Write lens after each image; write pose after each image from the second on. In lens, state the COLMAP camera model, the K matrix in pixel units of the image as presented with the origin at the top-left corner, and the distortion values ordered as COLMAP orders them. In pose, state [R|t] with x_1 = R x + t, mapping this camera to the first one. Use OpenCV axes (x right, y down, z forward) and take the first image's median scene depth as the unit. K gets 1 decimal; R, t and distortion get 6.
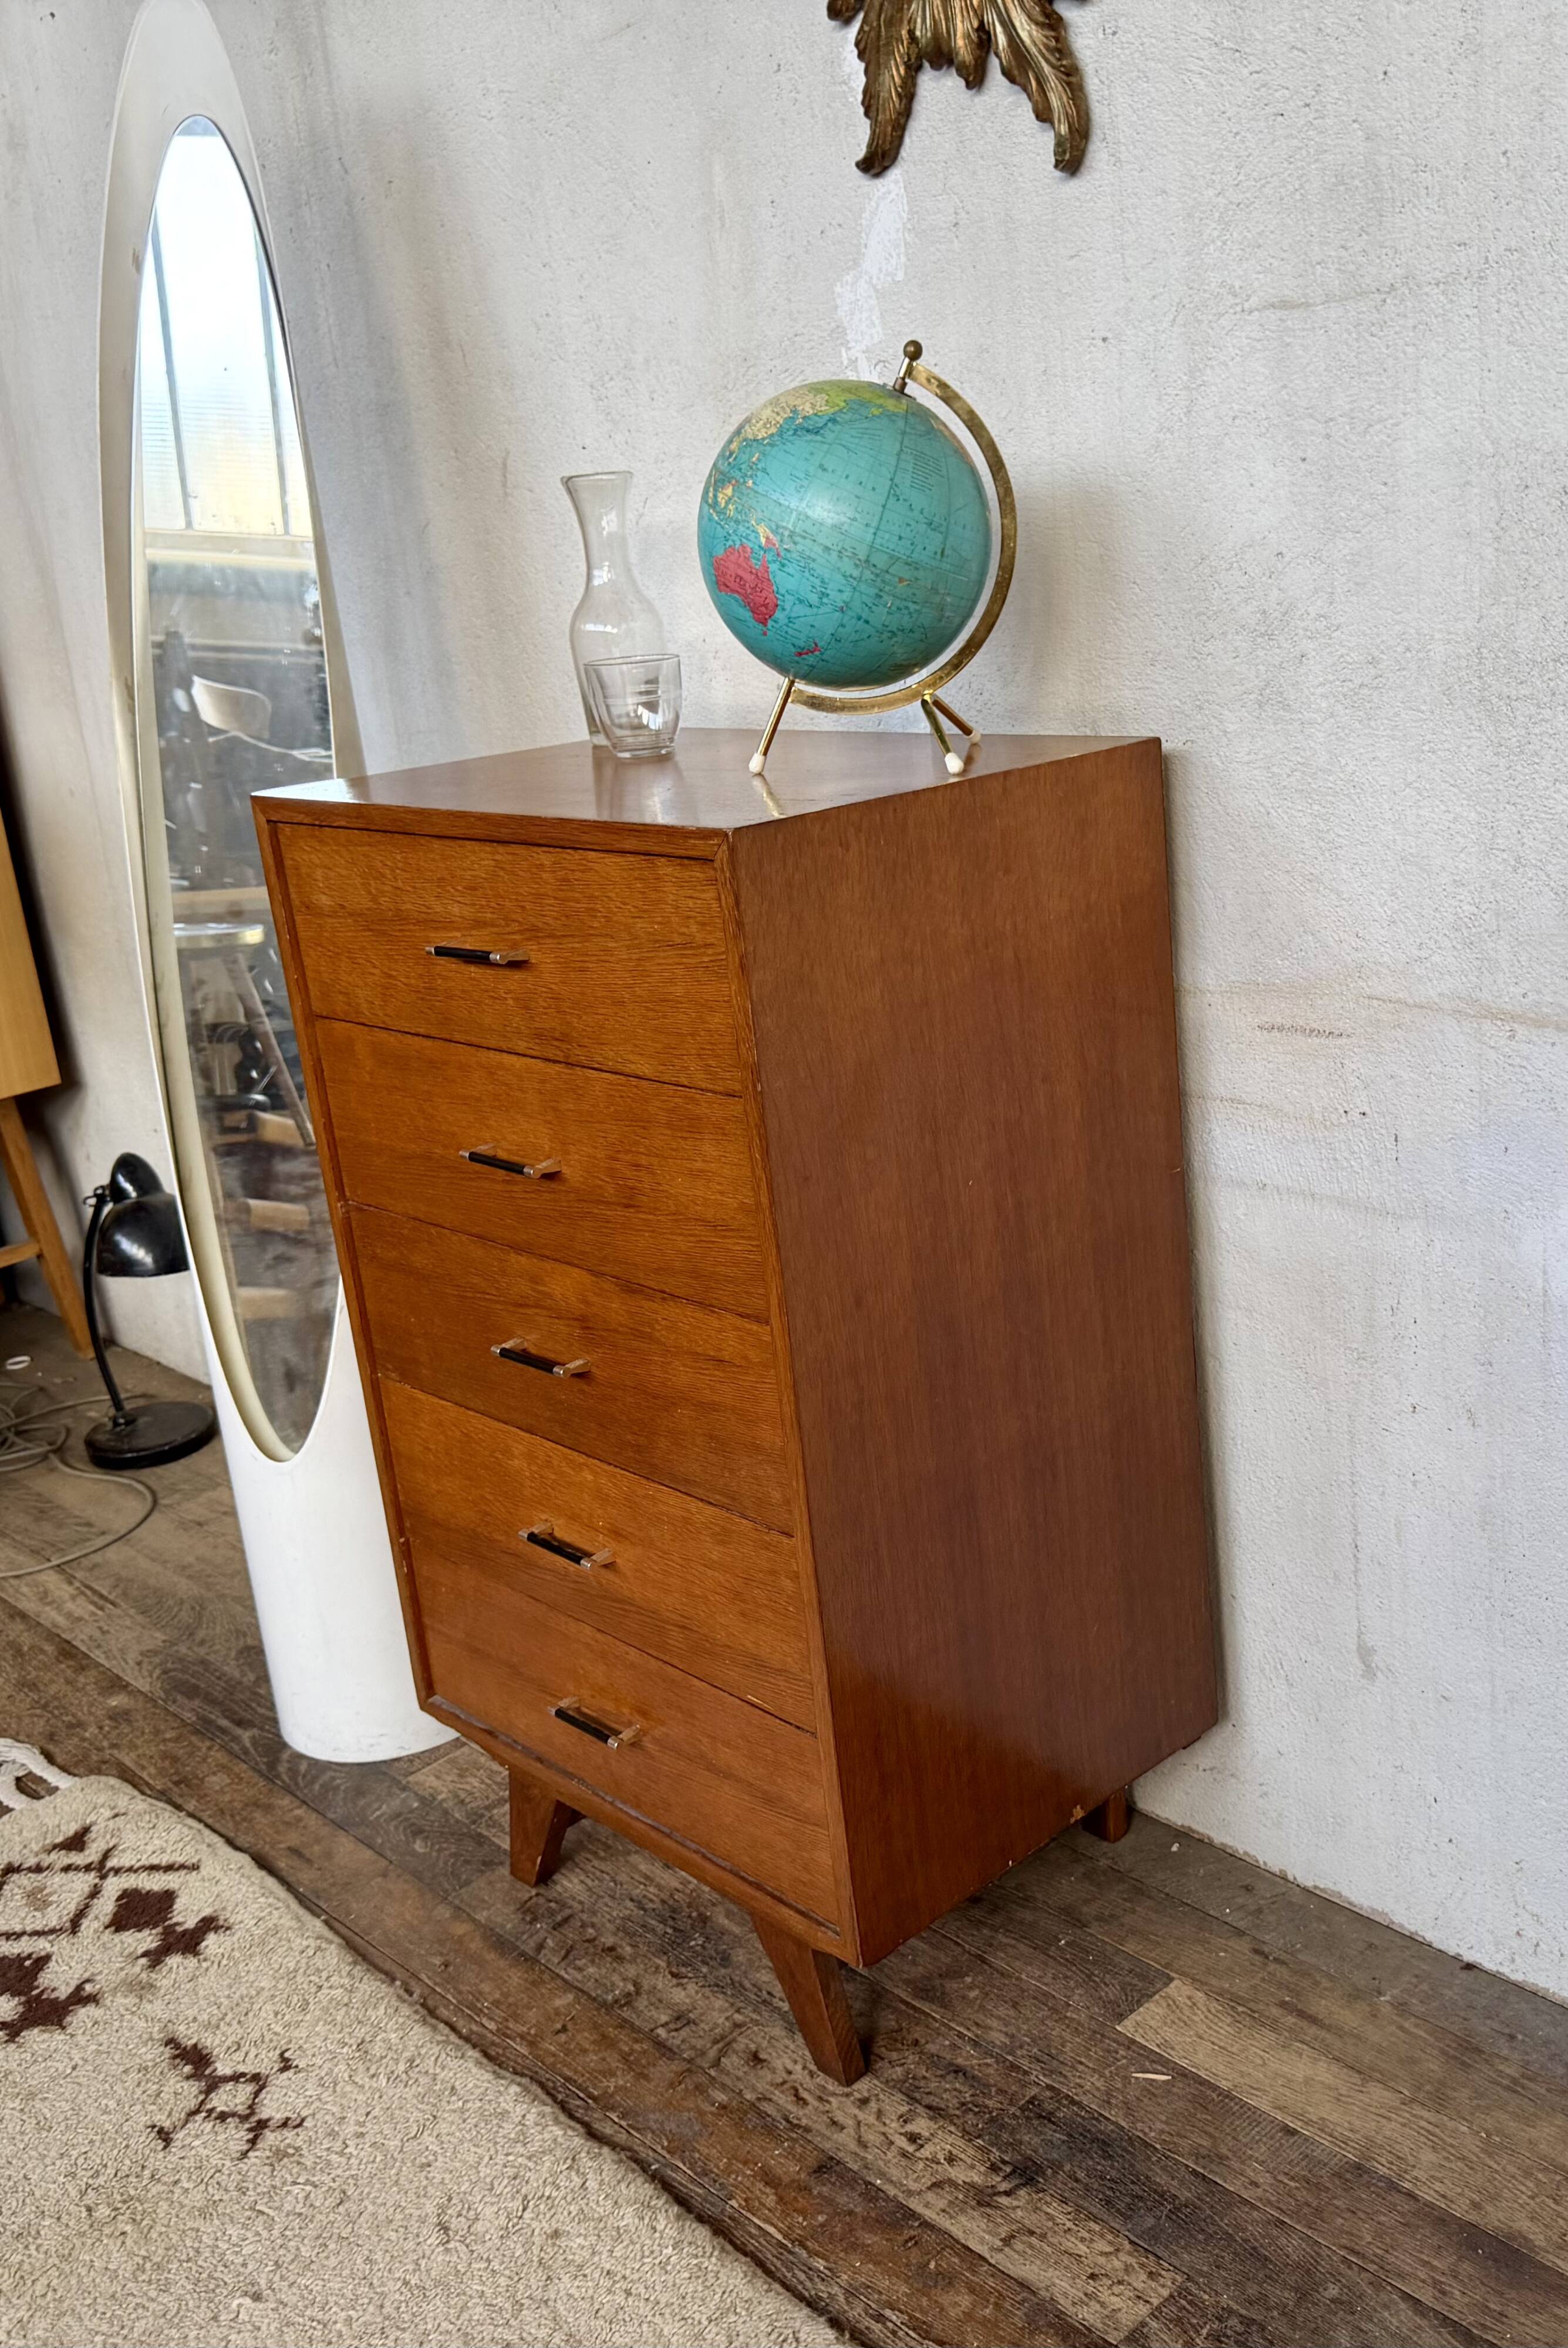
lens RADIAL K [[2182.7, 0, 971.3], [0, 2182.7, 1190.9], [0, 0, 1]] dist [0.171597, -0.399172]
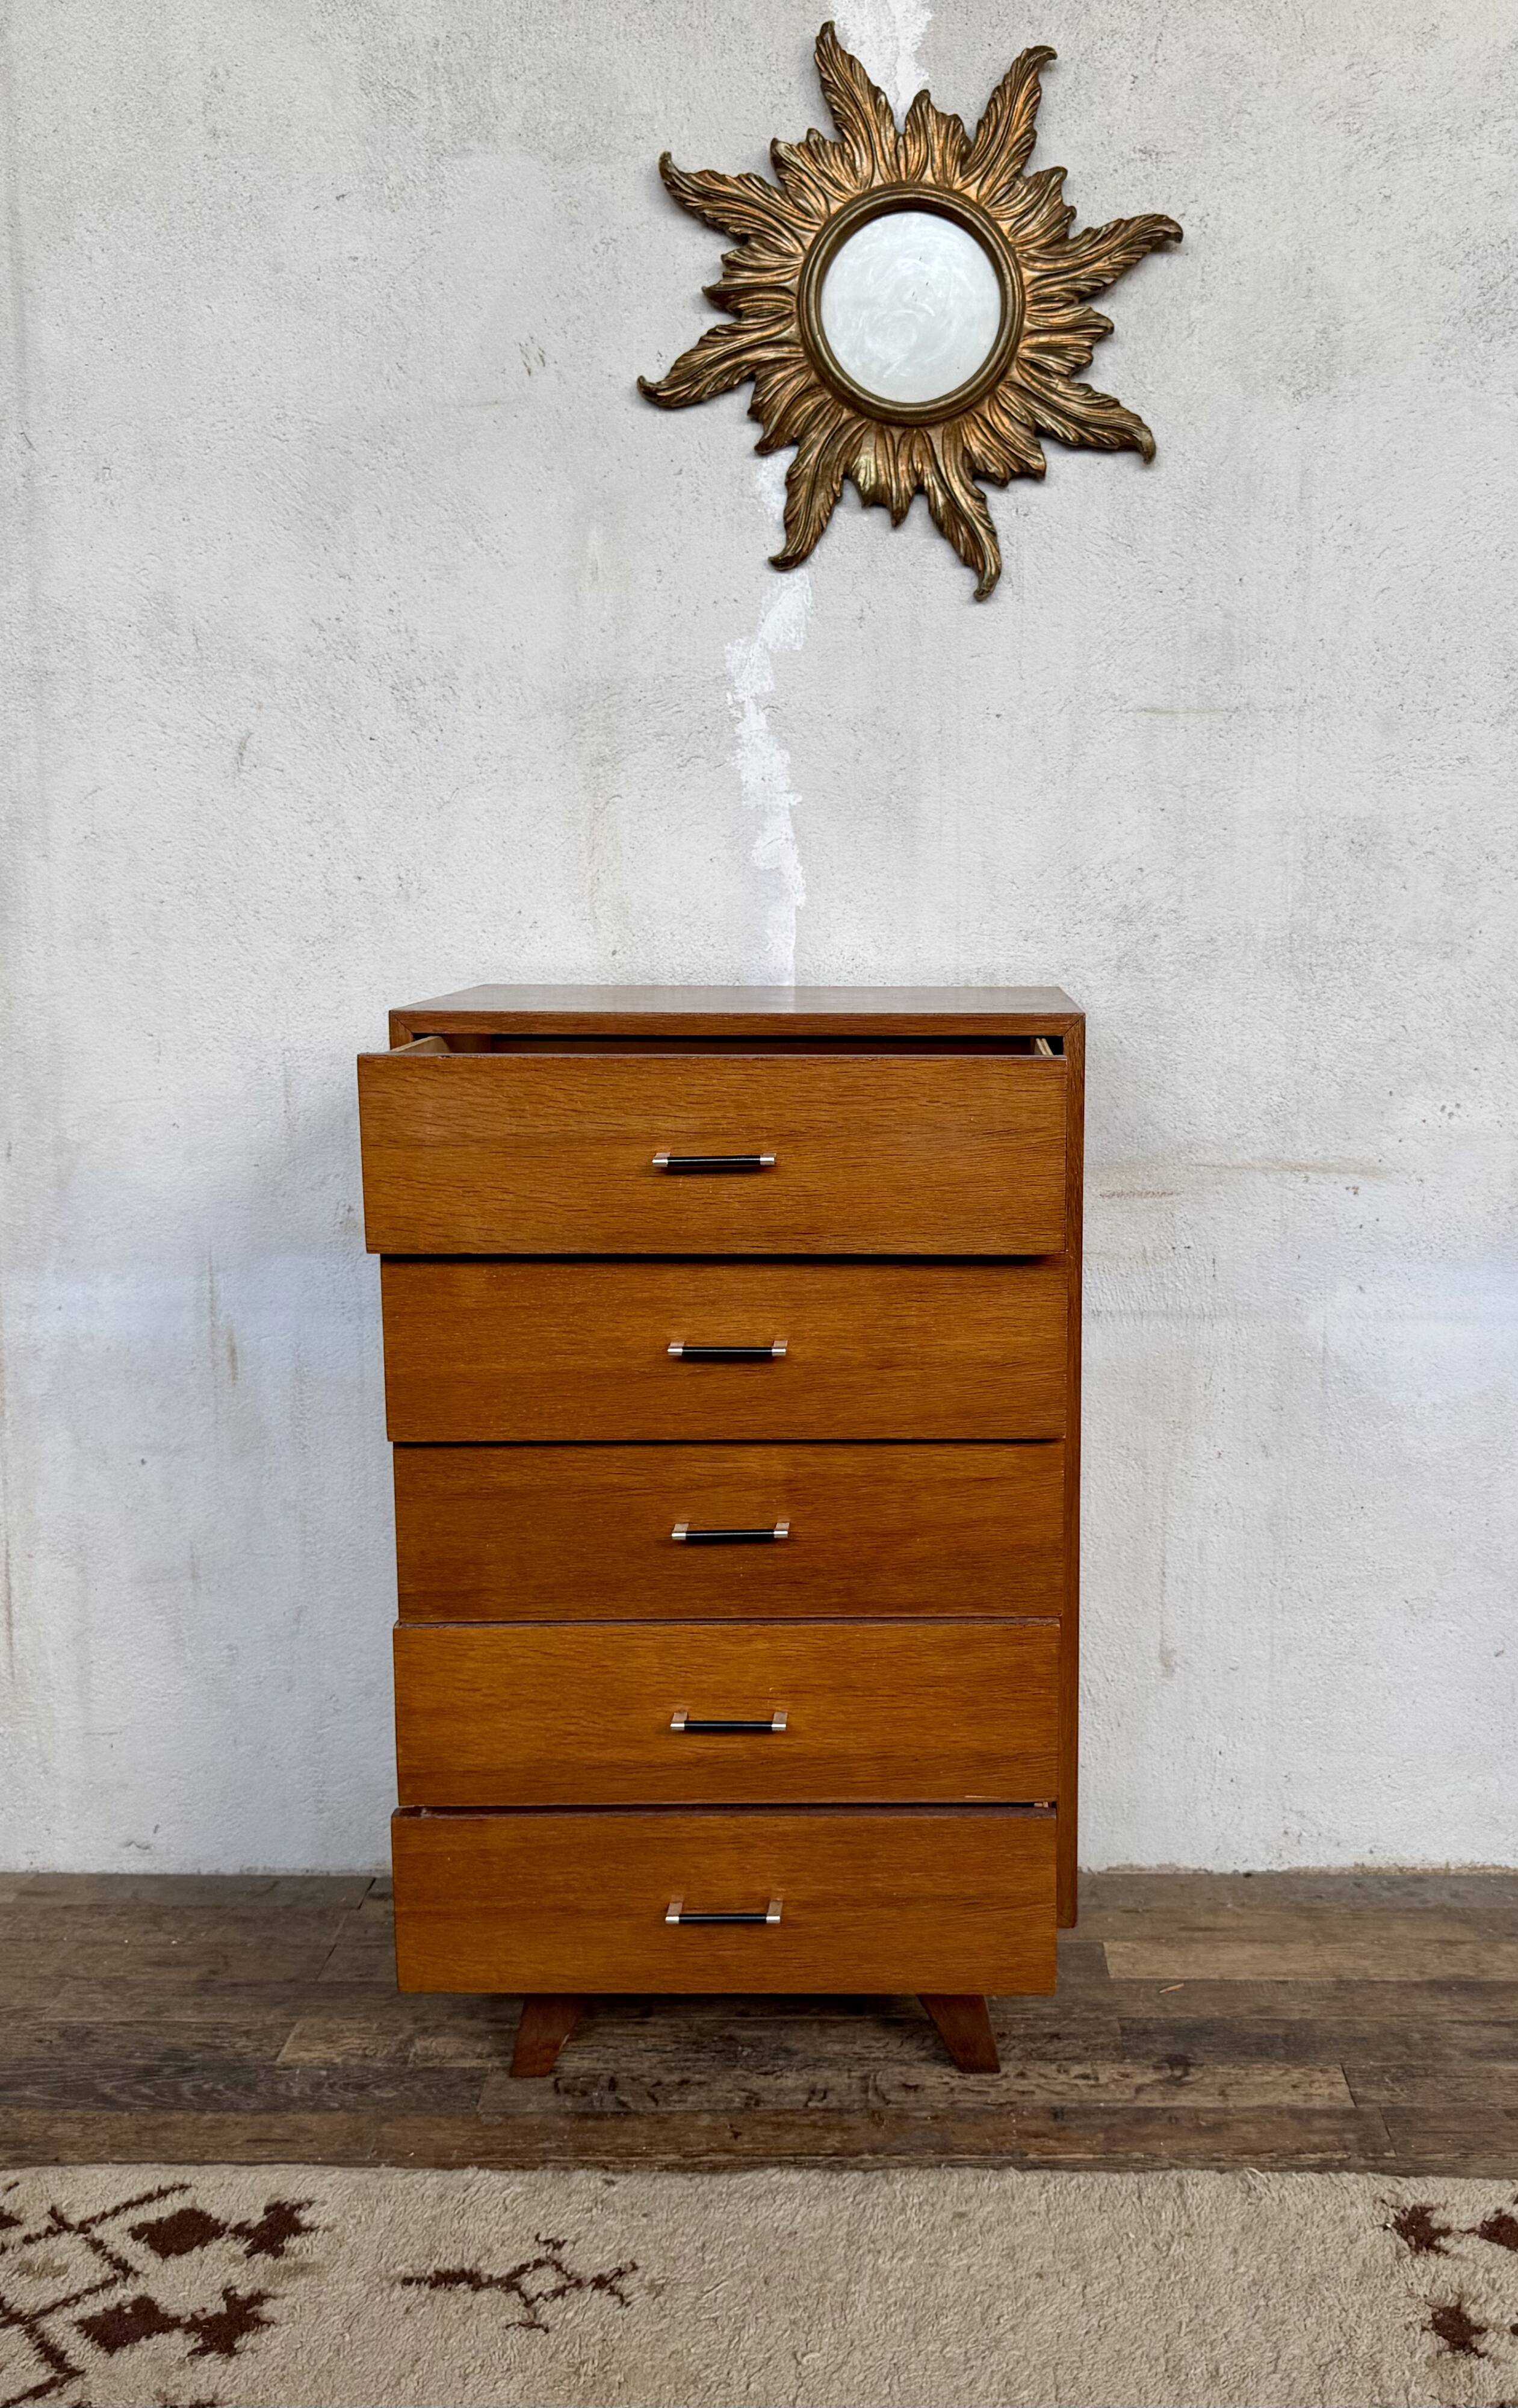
lens RADIAL K [[2229.0, 0, 953.8], [0, 2229.0, 1225.8], [0, 0, 1]] dist [0.201289, -0.474842]
pose [[0.705958, -0.025902, 0.707780, -0.972789], [0.155140, 0.980717, -0.118850, 0.101967], [-0.691053, 0.193708, 0.696364, 0.078808]]
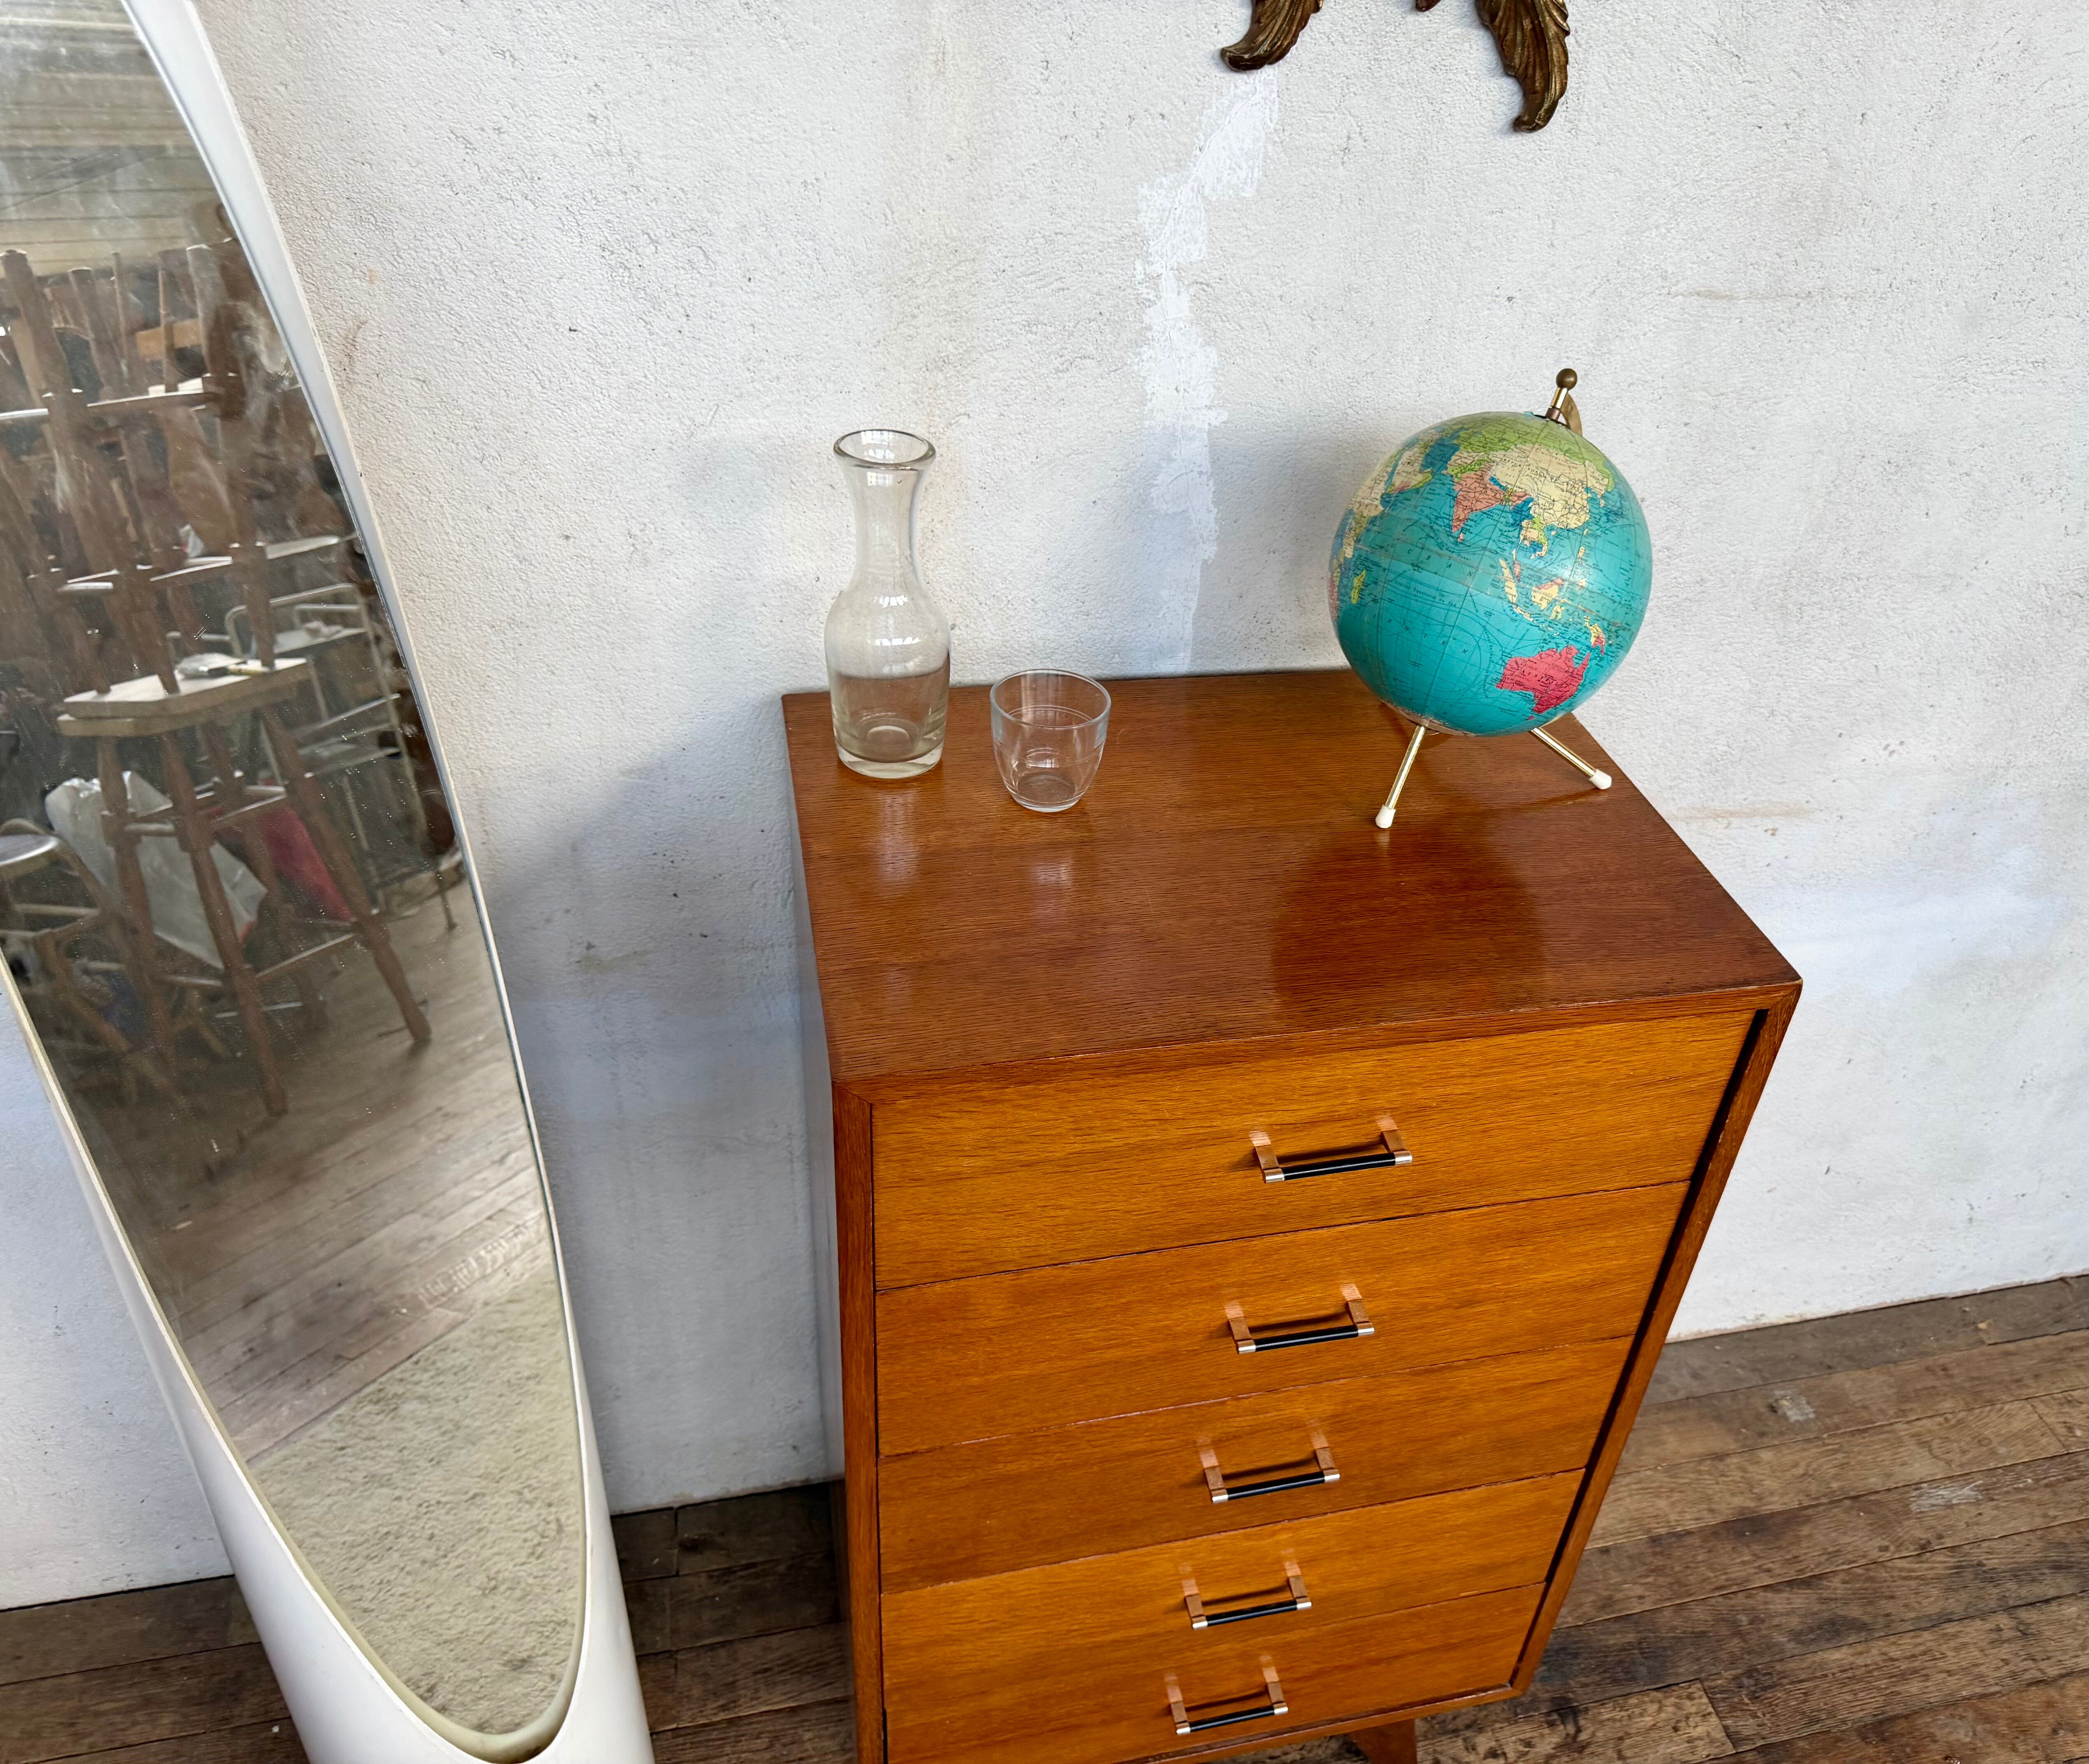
lens RADIAL K [[1660.4, 0, 1190.7], [0, 1660.4, 891.8], [0, 0, 1]] dist [0.084037, -0.169088]
pose [[0.504567, -0.391594, 0.769458, -0.681494], [0.130503, 0.915576, 0.380381, -0.437633], [-0.853452, -0.091511, 0.513074, 0.702214]]
